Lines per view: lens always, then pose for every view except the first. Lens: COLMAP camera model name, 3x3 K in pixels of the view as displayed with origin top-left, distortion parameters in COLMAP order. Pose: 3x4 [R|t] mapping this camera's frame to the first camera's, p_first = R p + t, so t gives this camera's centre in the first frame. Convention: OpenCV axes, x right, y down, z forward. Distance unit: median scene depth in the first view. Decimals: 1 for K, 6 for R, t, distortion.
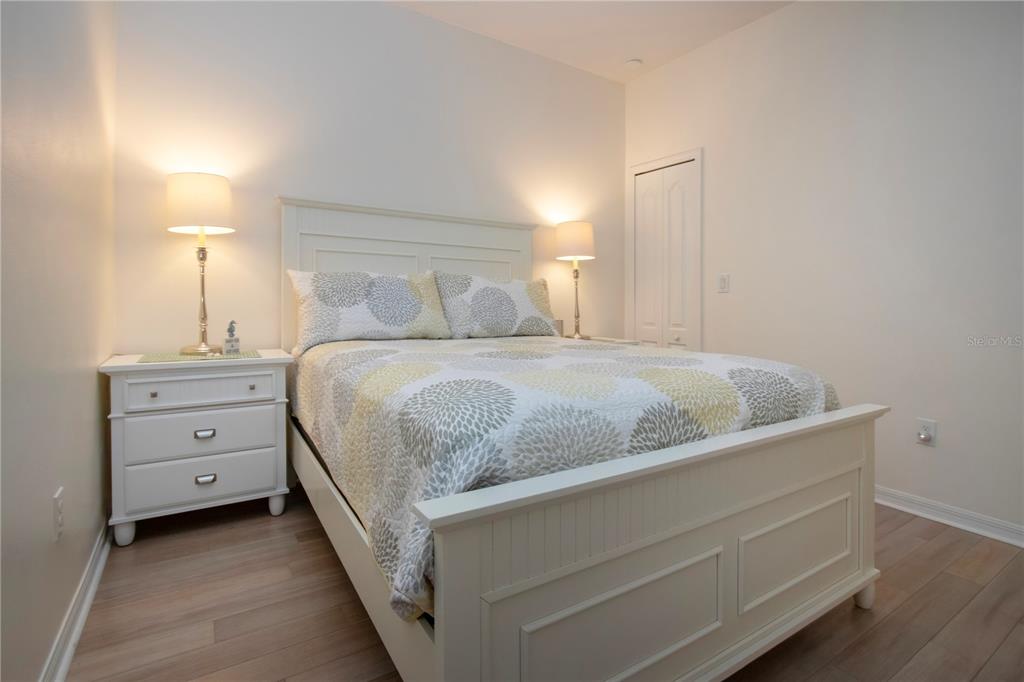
lens RADIAL K [[505.7, 0, 512.1], [0, 505.7, 300.2], [0, 0, 1]] dist [-0.021458, 0.000187]
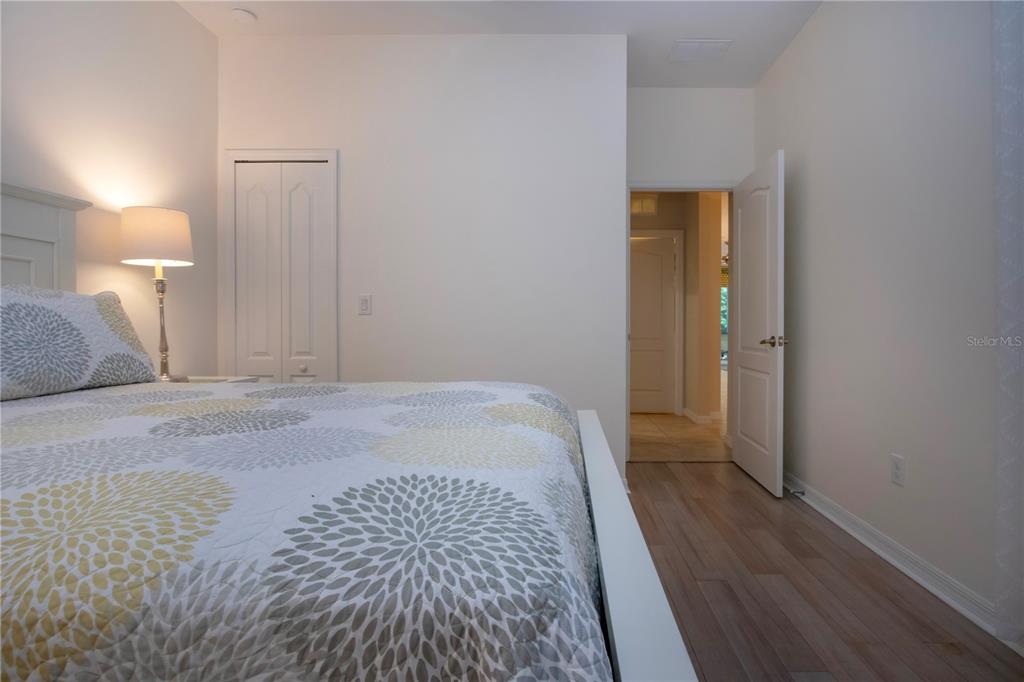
lens RADIAL K [[497.5, 0, 581.8], [0, 497.5, 329.1], [0, 0, 1]] dist [-0.013635, 0.001182]
pose [[0.545152, -0.021668, 0.838057, -0.124431], [0.009926, 0.999763, 0.019392, -0.002508], [-0.838278, -0.002253, 0.545238, 0.173446]]
